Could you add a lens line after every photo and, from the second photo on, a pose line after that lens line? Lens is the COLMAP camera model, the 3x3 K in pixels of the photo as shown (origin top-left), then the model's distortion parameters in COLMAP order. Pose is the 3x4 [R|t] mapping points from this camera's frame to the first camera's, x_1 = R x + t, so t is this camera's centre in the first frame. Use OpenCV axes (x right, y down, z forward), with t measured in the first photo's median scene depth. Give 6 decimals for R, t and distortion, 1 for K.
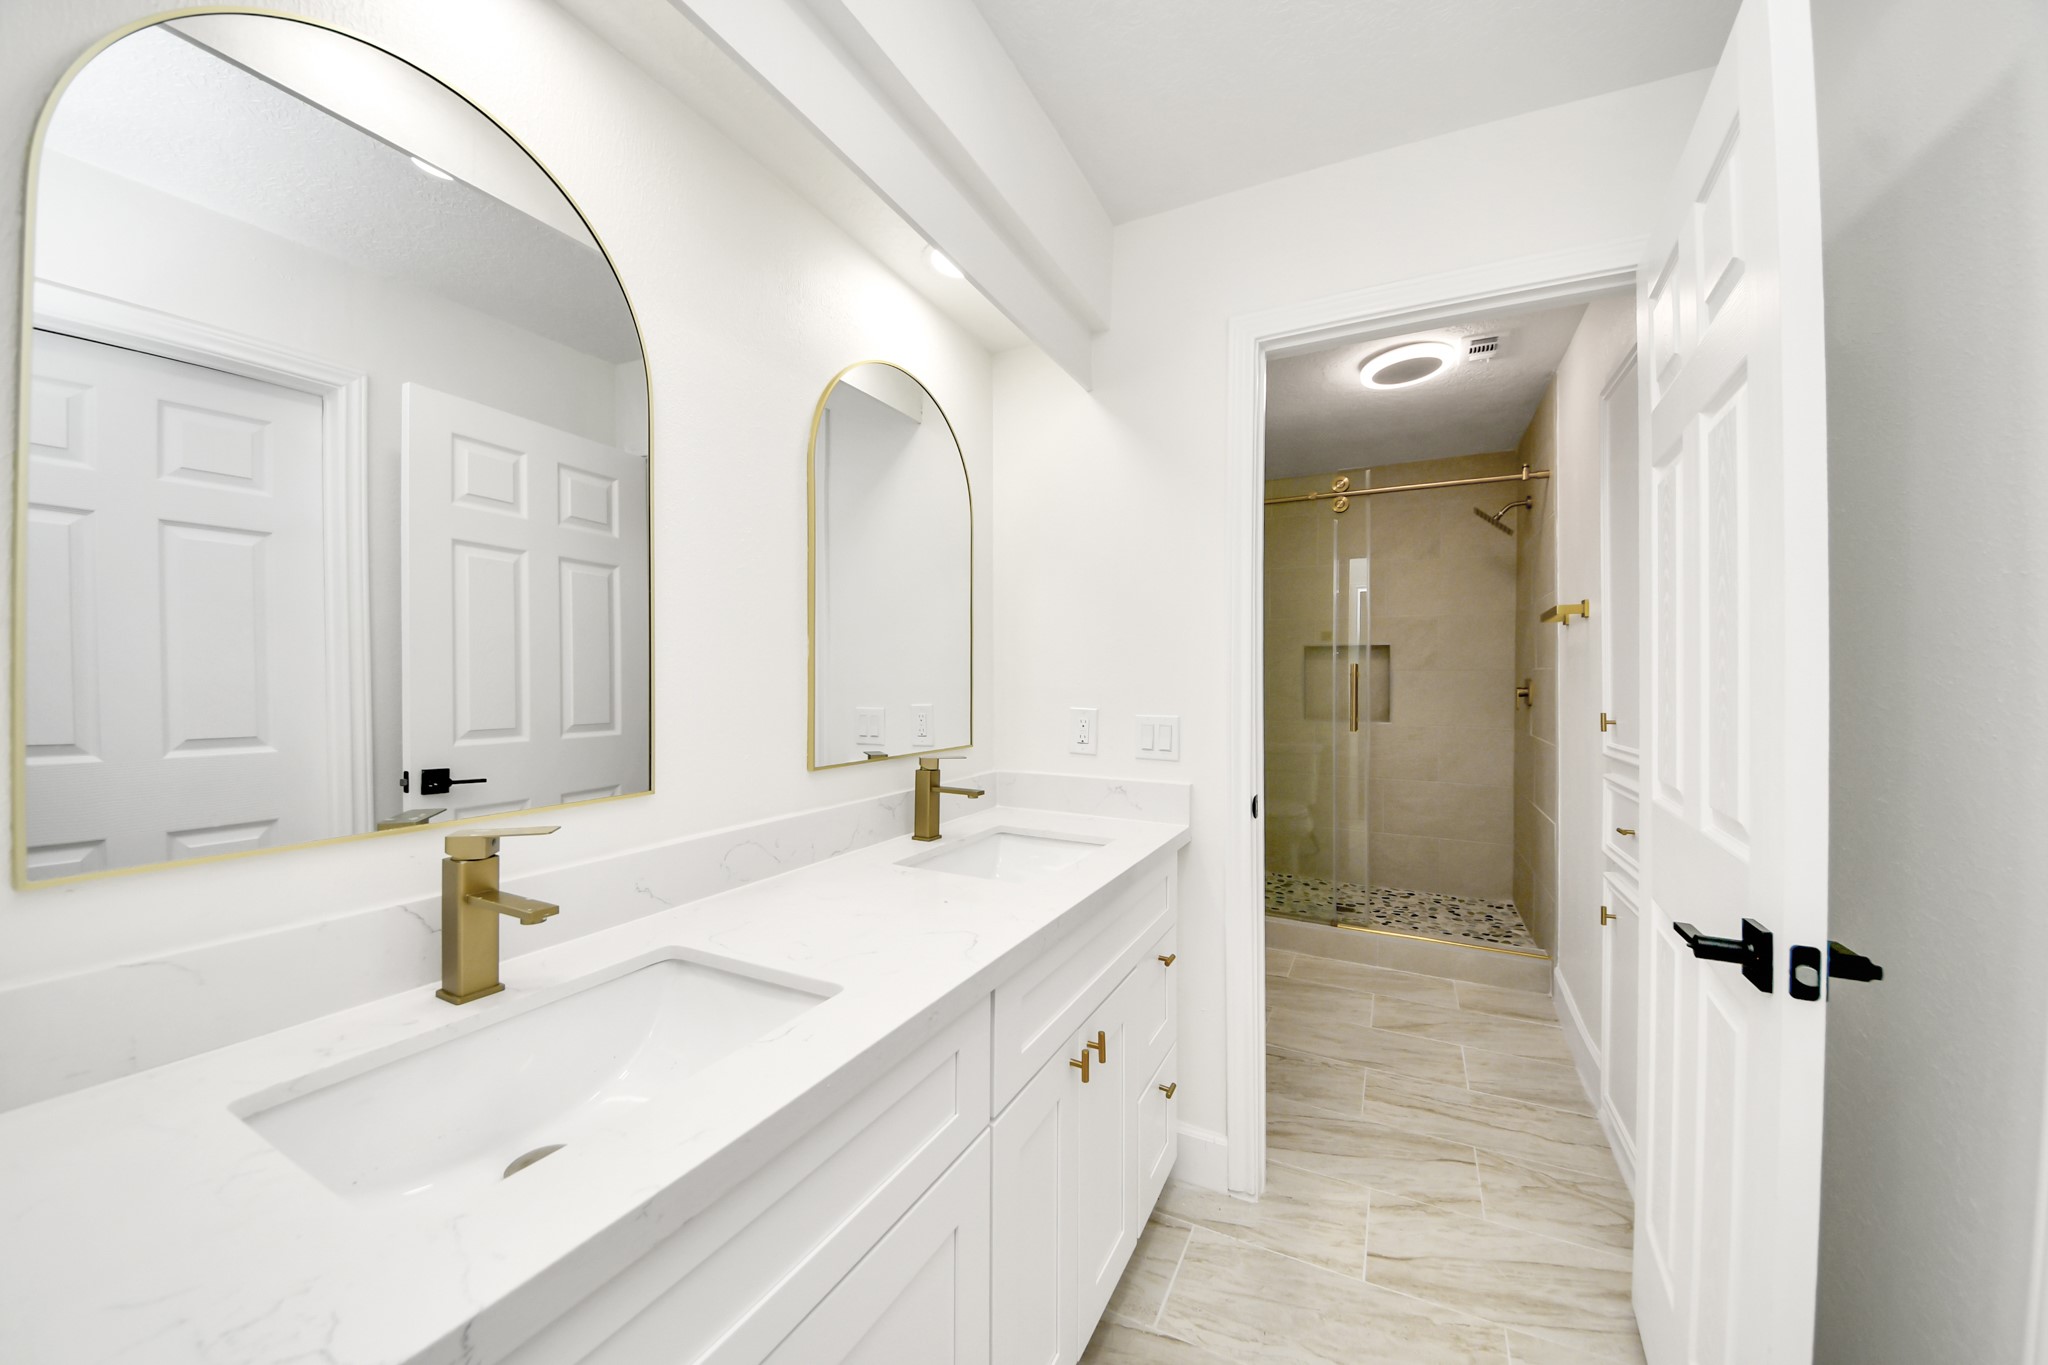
lens RADIAL K [[720.5, 0, 1015.6], [0, 720.5, 672.0], [0, 0, 1]] dist [0.030606, -0.019404]
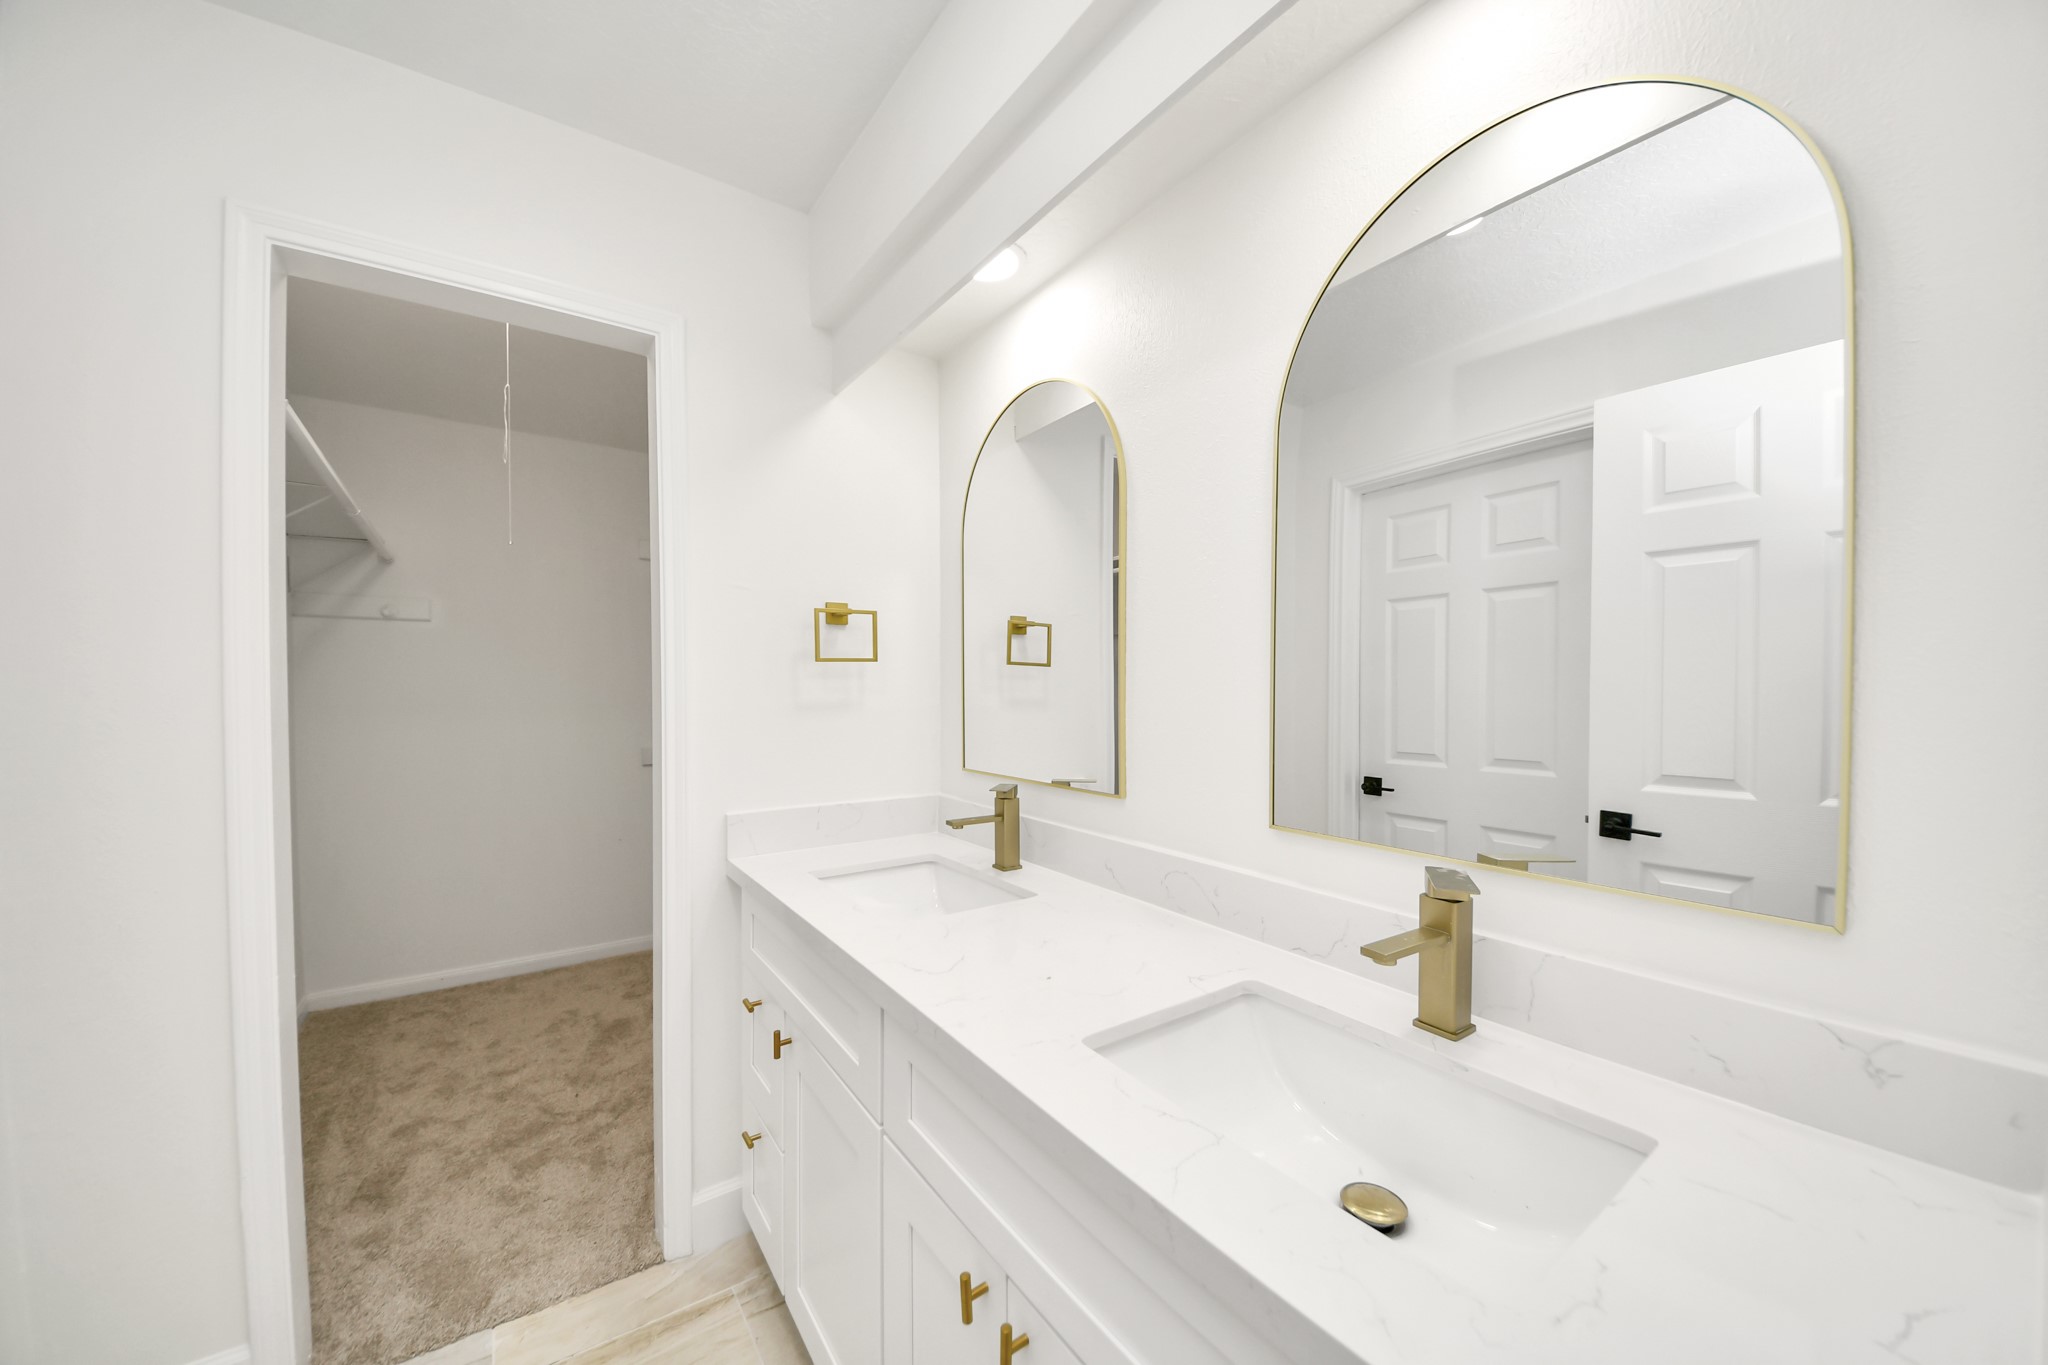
lens RADIAL K [[746.4, 0, 1016.7], [0, 746.4, 695.2], [0, 0, 1]] dist [0.040877, -0.030408]
pose [[-0.491729, -0.019620, -0.870527, 0.947351], [-0.004463, 0.999790, -0.020012, 0.023388], [0.870737, -0.005955, -0.491714, 1.955481]]
